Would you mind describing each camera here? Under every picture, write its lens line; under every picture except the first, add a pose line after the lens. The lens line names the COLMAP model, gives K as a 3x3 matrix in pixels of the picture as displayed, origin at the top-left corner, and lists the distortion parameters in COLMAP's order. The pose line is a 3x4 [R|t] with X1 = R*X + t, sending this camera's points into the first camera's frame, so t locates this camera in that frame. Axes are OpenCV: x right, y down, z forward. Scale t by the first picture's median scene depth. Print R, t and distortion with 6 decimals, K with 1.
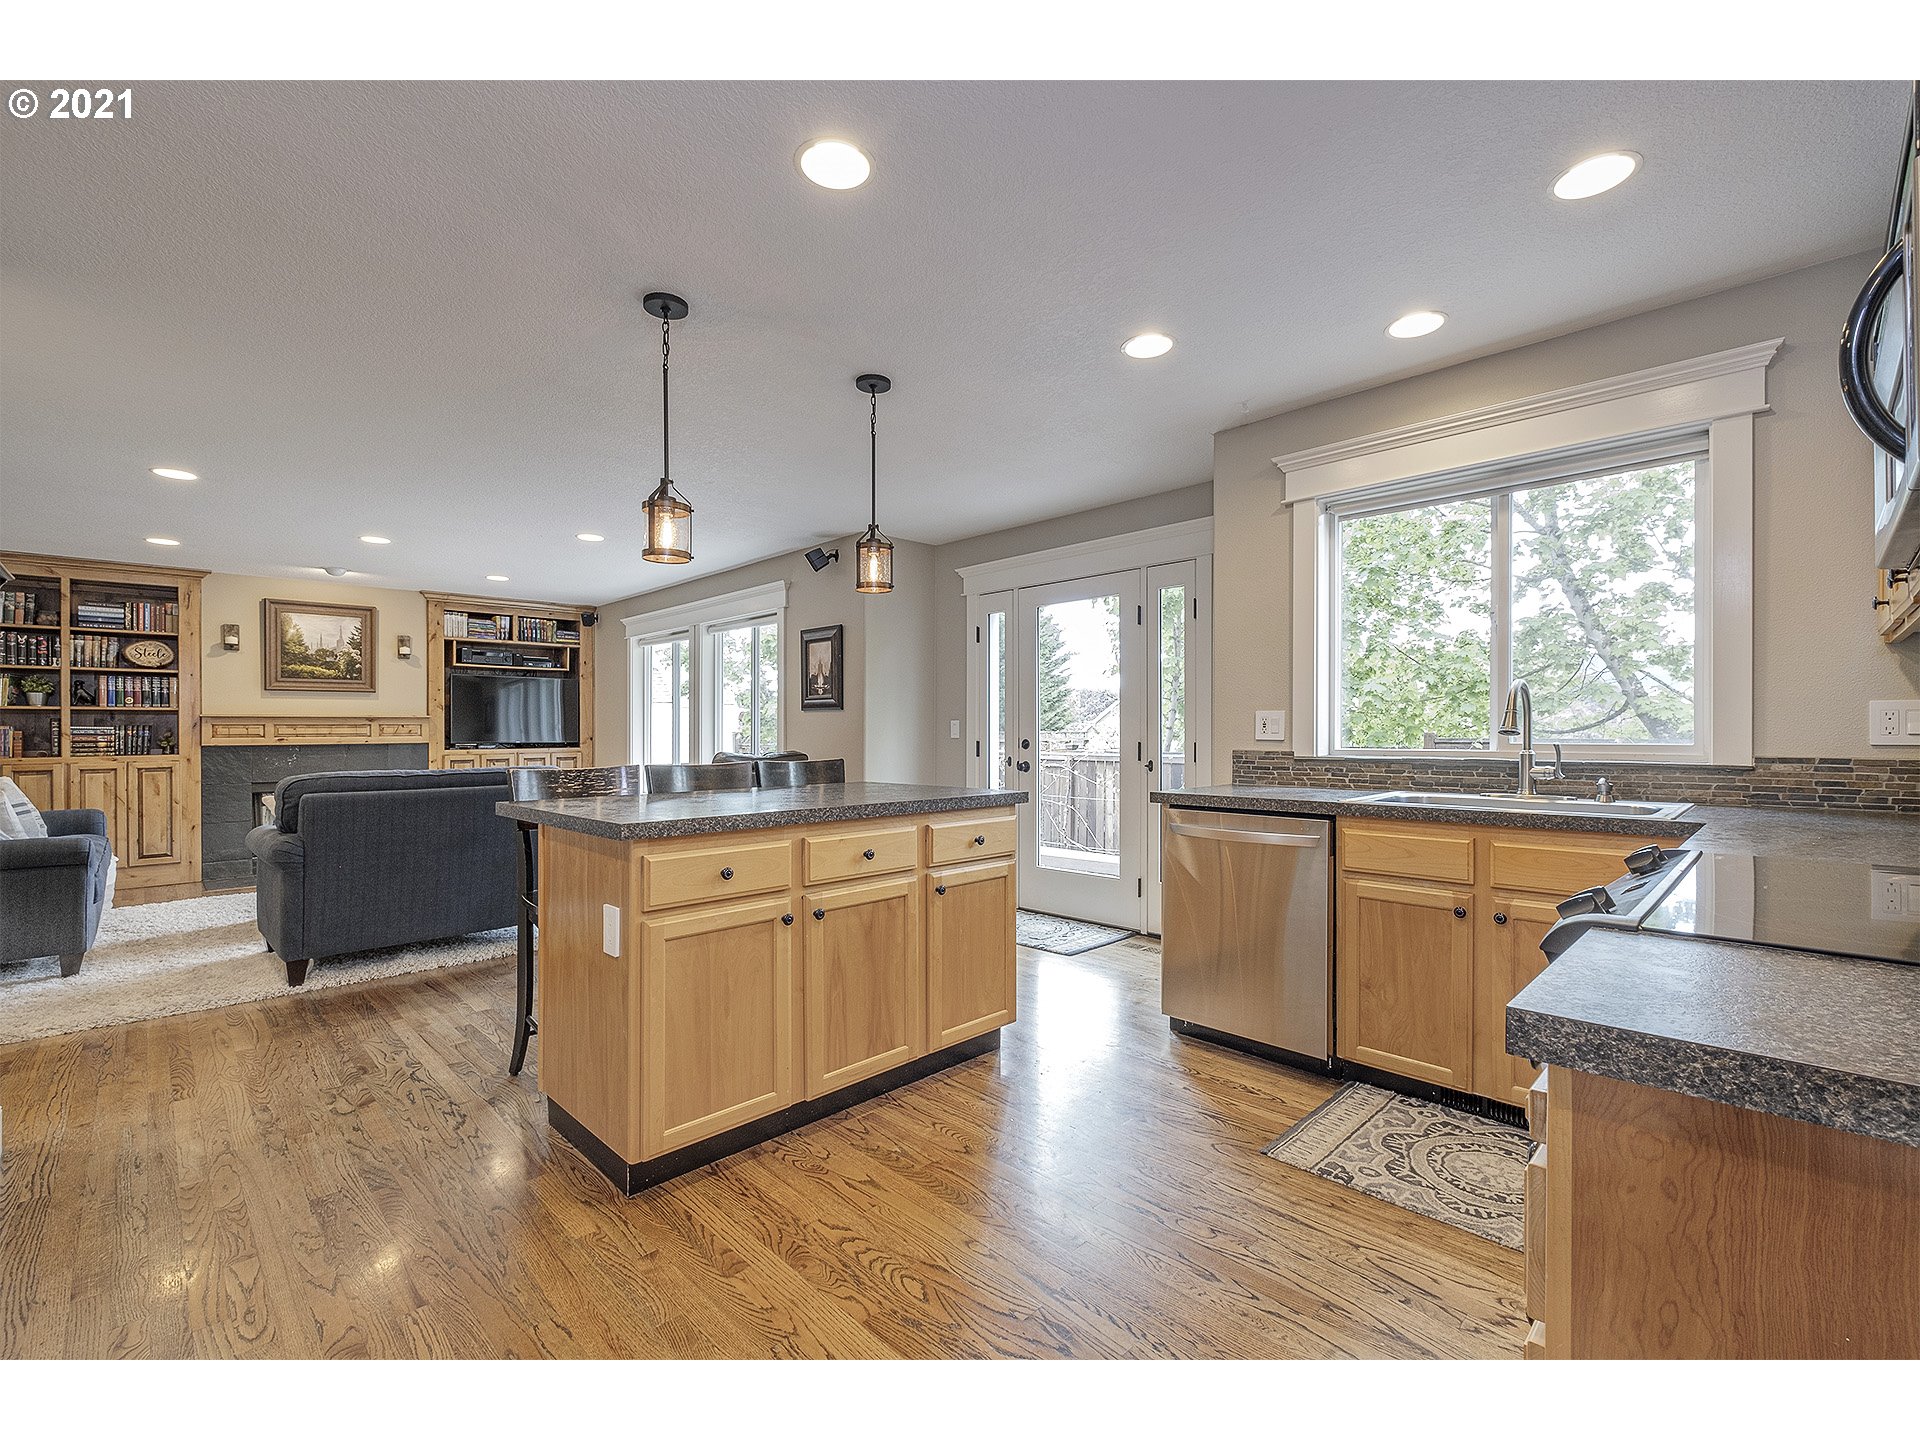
lens RADIAL K [[841.1, 0, 976.0], [0, 841.1, 727.8], [0, 0, 1]] dist [0.002027, -0.000140]
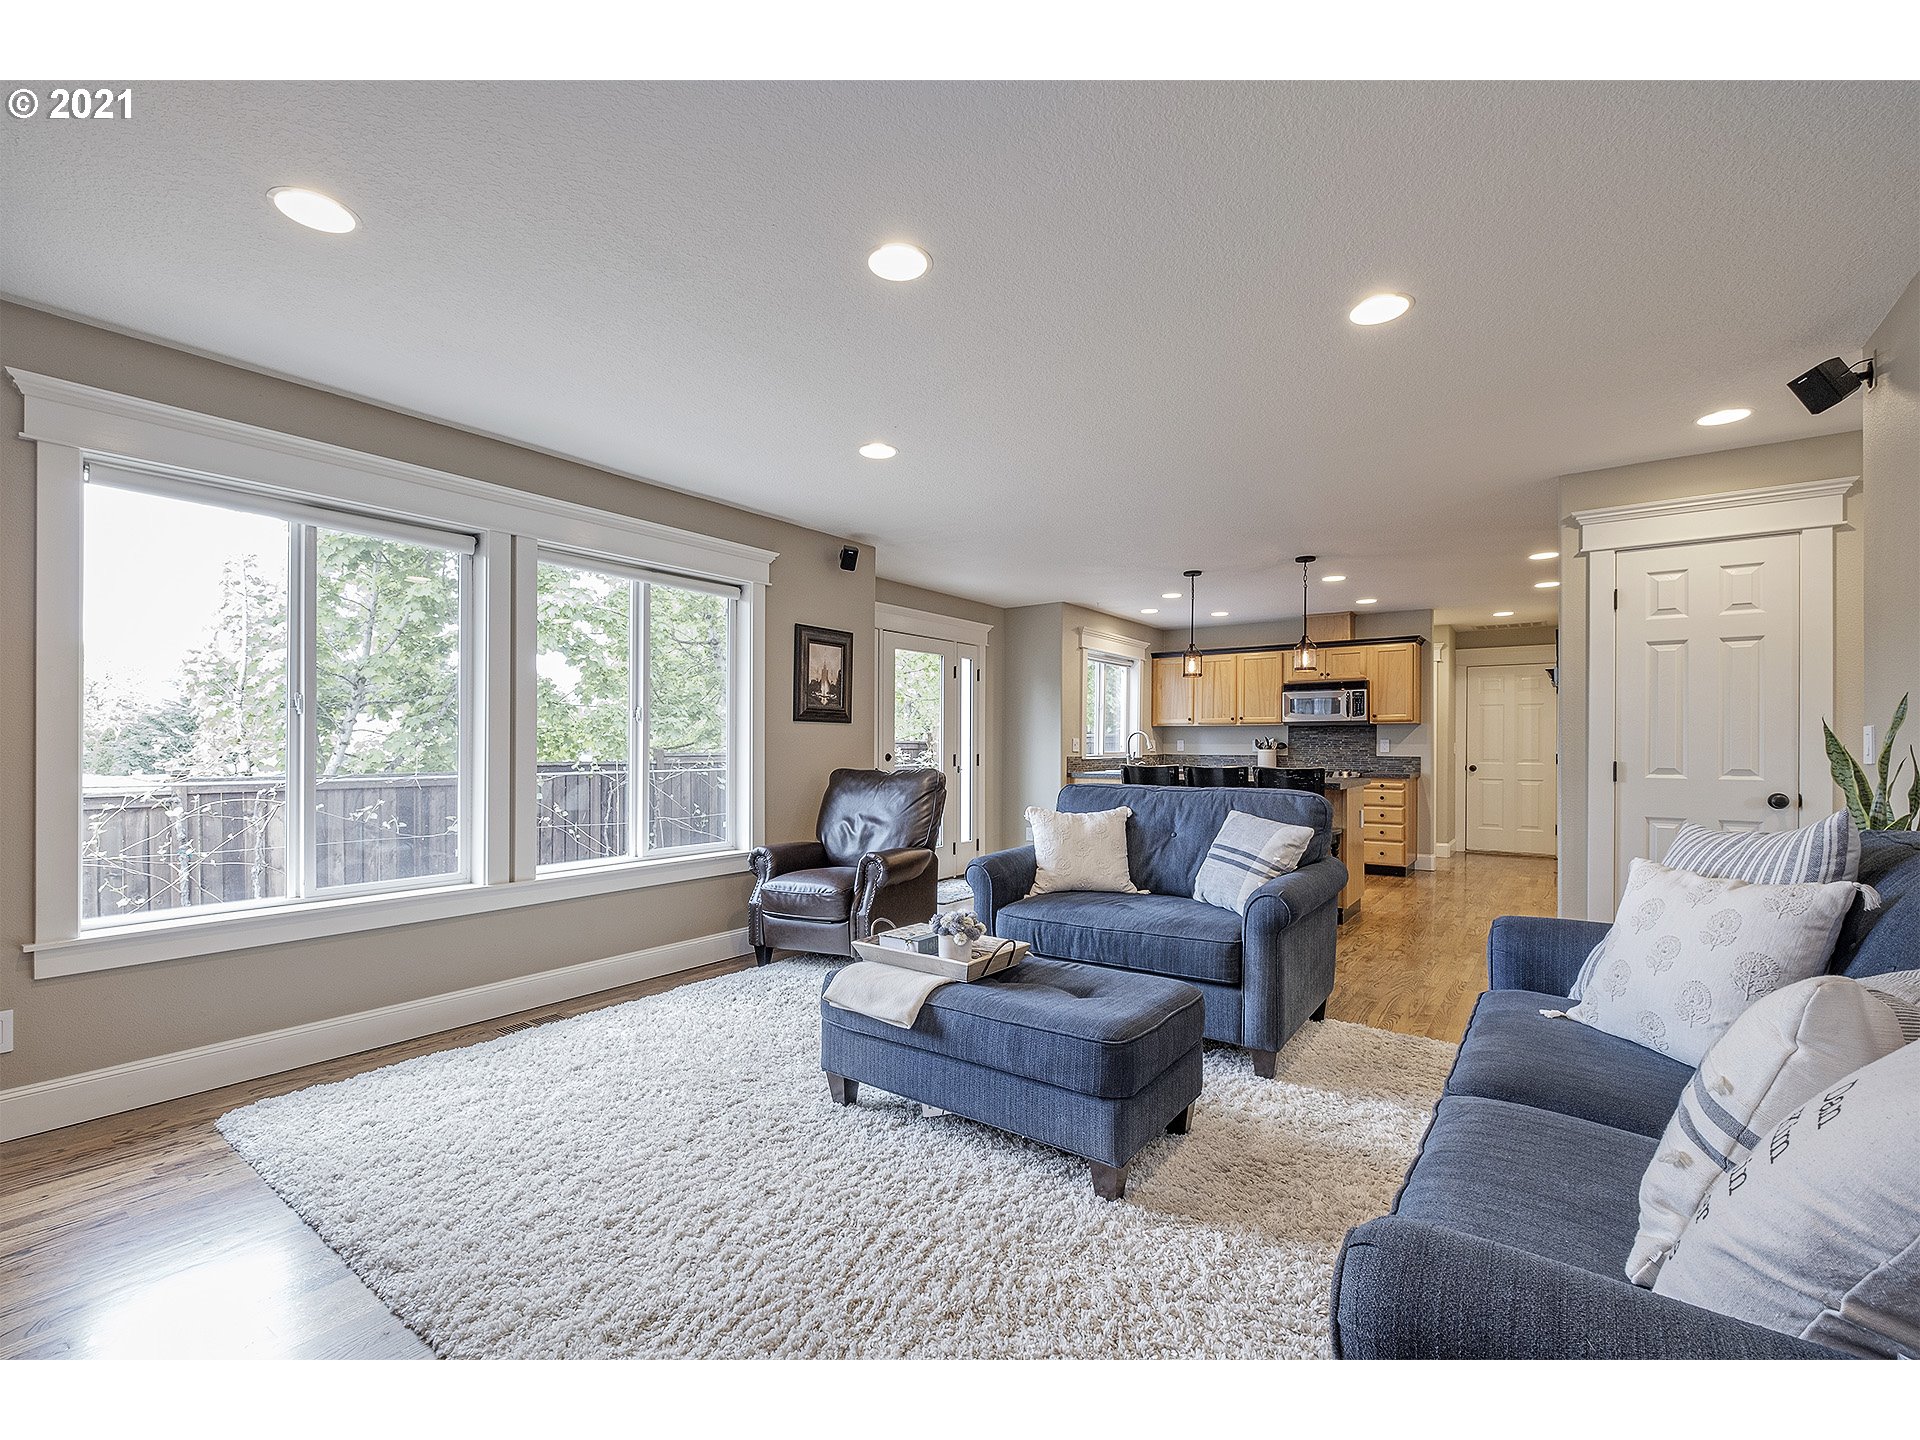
lens RADIAL K [[823.0, 0, 969.0], [0, 823.0, 748.1], [0, 0, 1]] dist [-0.002793, -0.000056]
pose [[-0.151327, 0.003966, 0.988476, -1.312668], [-0.004400, 0.999979, -0.004686, 0.011923], [-0.988474, -0.005058, -0.151307, 1.209777]]
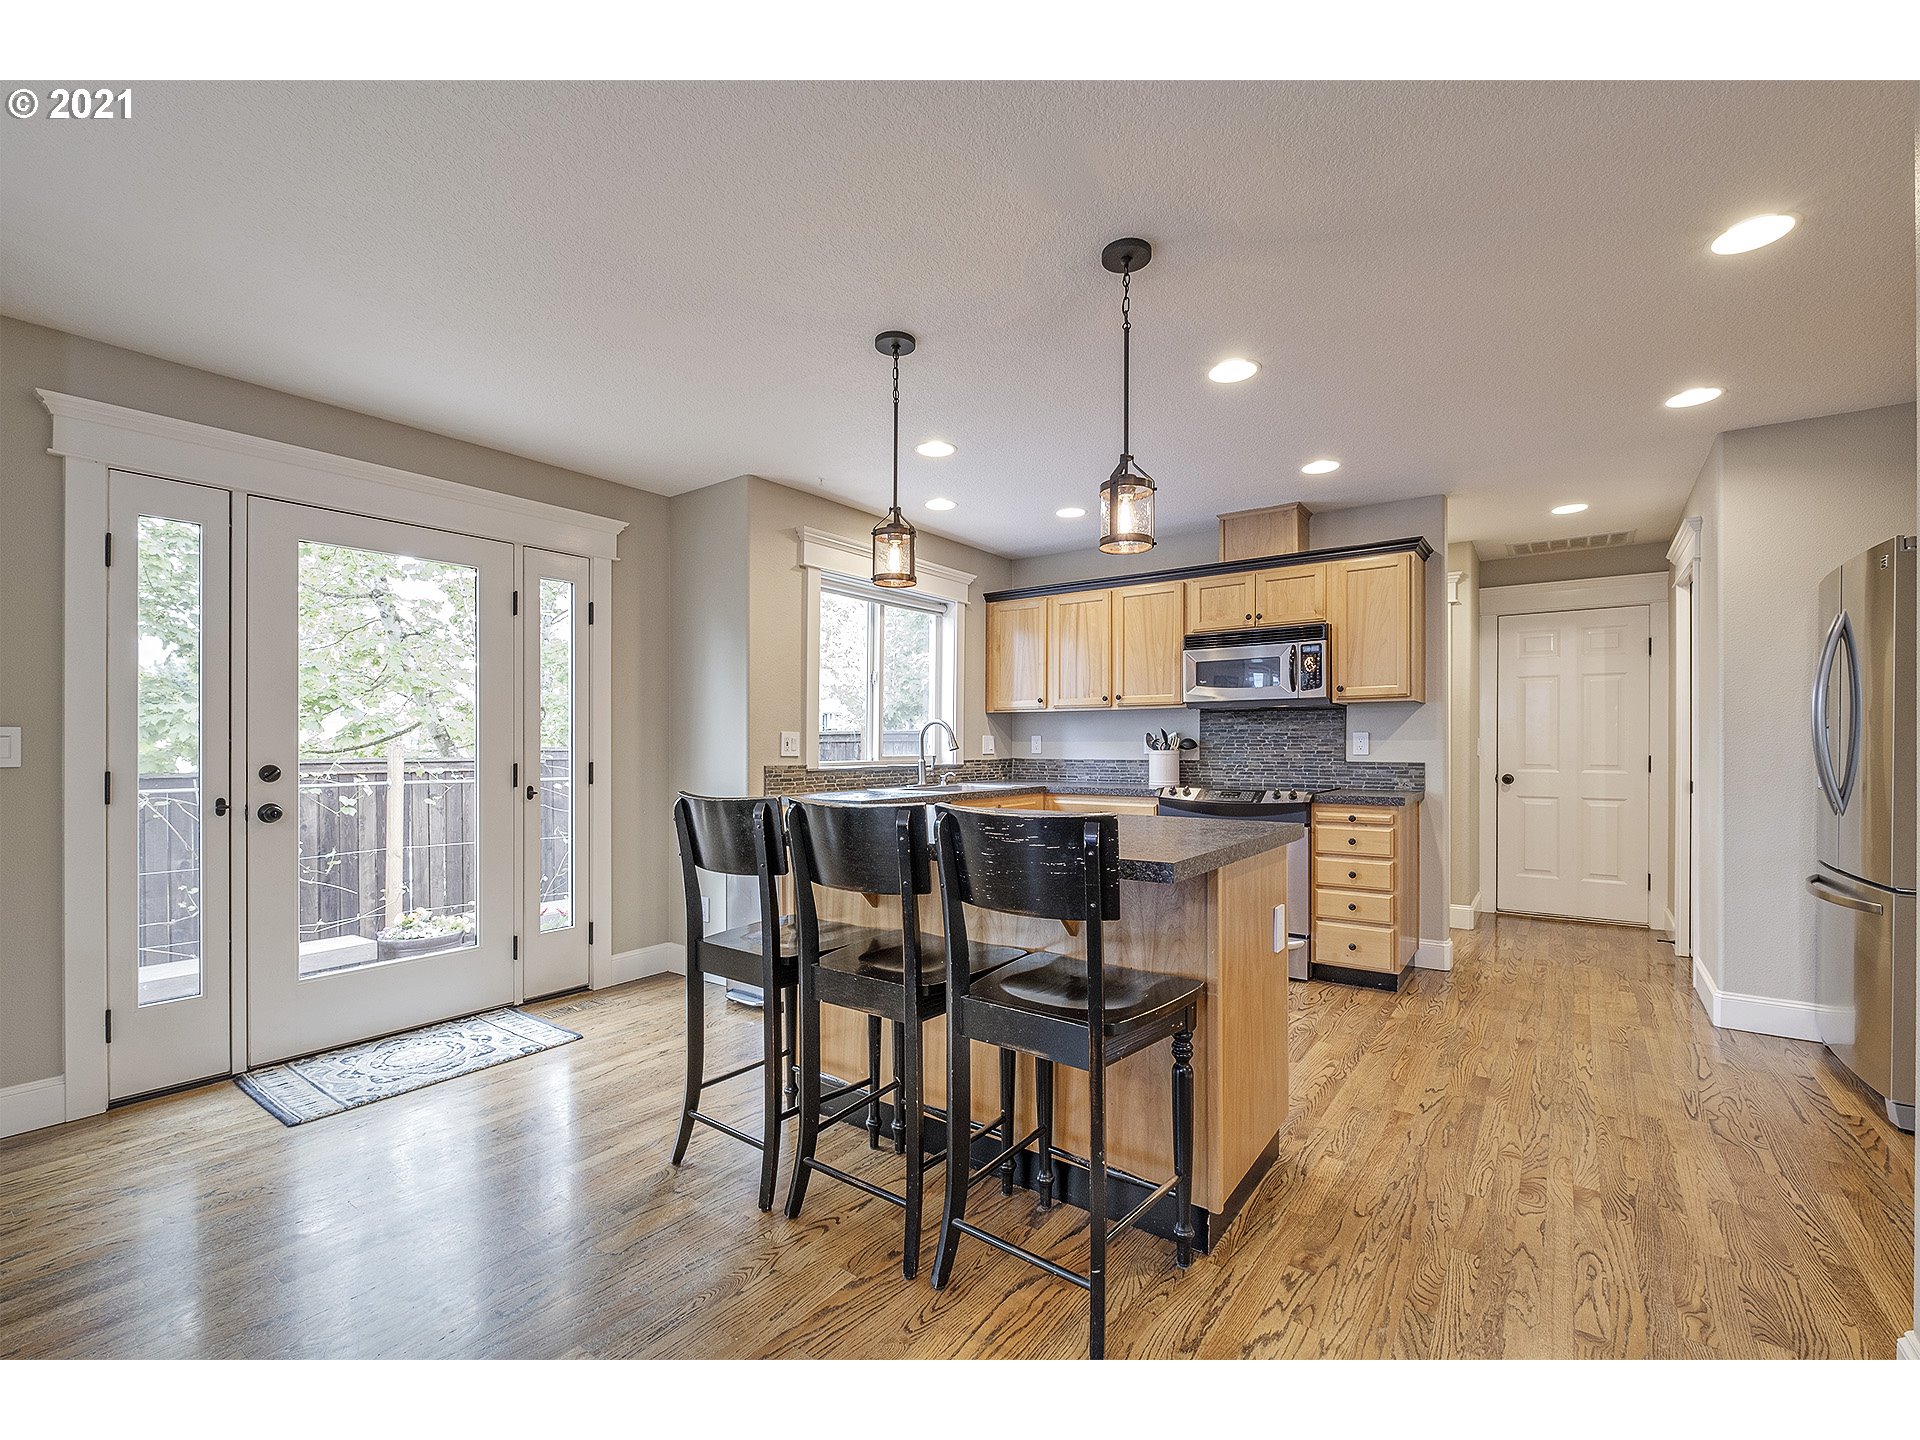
lens RADIAL K [[823.0, 0, 969.0], [0, 823.0, 748.1], [0, 0, 1]] dist [-0.002793, -0.000056]
pose [[-0.151649, 0.002530, 0.988431, -0.640592], [-0.000376, 0.999997, -0.002617, 0.004122], [-0.988434, -0.000769, -0.151648, 0.700148]]
